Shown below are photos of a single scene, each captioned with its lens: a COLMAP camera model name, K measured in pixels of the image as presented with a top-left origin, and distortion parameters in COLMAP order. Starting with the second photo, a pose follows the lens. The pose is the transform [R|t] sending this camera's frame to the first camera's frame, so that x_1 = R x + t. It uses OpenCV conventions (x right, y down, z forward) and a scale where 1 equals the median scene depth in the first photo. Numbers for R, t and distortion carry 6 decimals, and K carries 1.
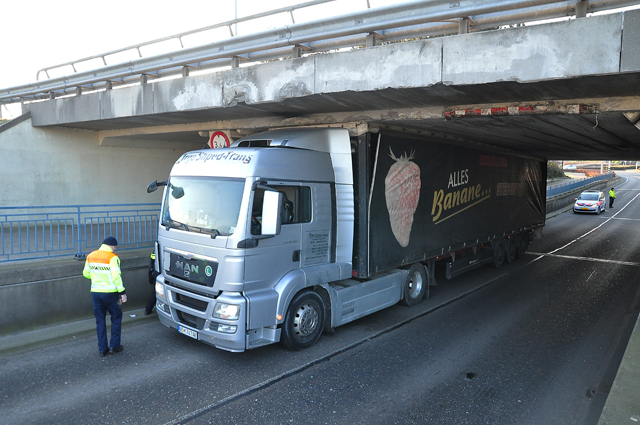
lens RADIAL K [[460.7, 0, 327.7], [0, 460.7, 207.0], [0, 0, 1]] dist [-0.136933, 0.125457]
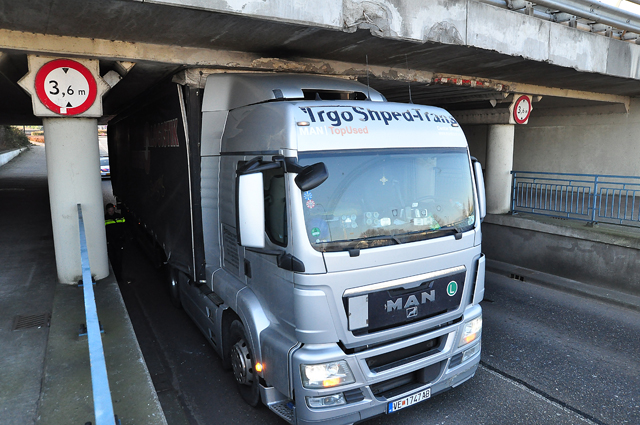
lens RADIAL K [[460.7, 0, 327.7], [0, 460.7, 207.0], [0, 0, 1]] dist [-0.136933, 0.125457]
pose [[0.378127, -0.159605, 0.911892, -0.790825], [0.085380, 0.986840, 0.137319, -0.073752], [-0.921808, 0.025933, 0.386778, 0.778171]]
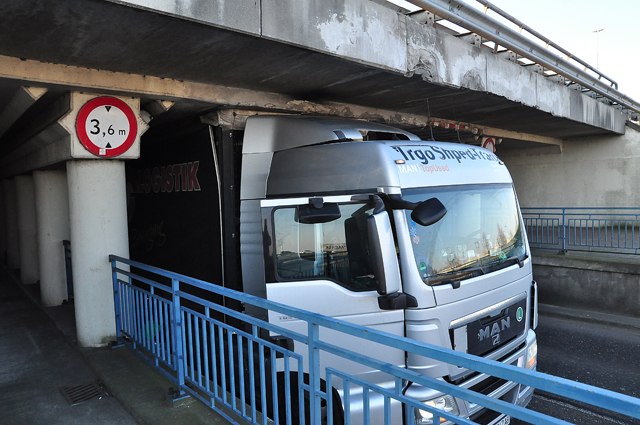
lens RADIAL K [[460.7, 0, 327.7], [0, 460.7, 207.0], [0, 0, 1]] dist [-0.136933, 0.125457]
pose [[0.192462, -0.075295, 0.978412, -0.852205], [0.108063, 0.992614, 0.055132, -0.083855], [-0.975336, 0.095119, 0.199177, 0.975797]]
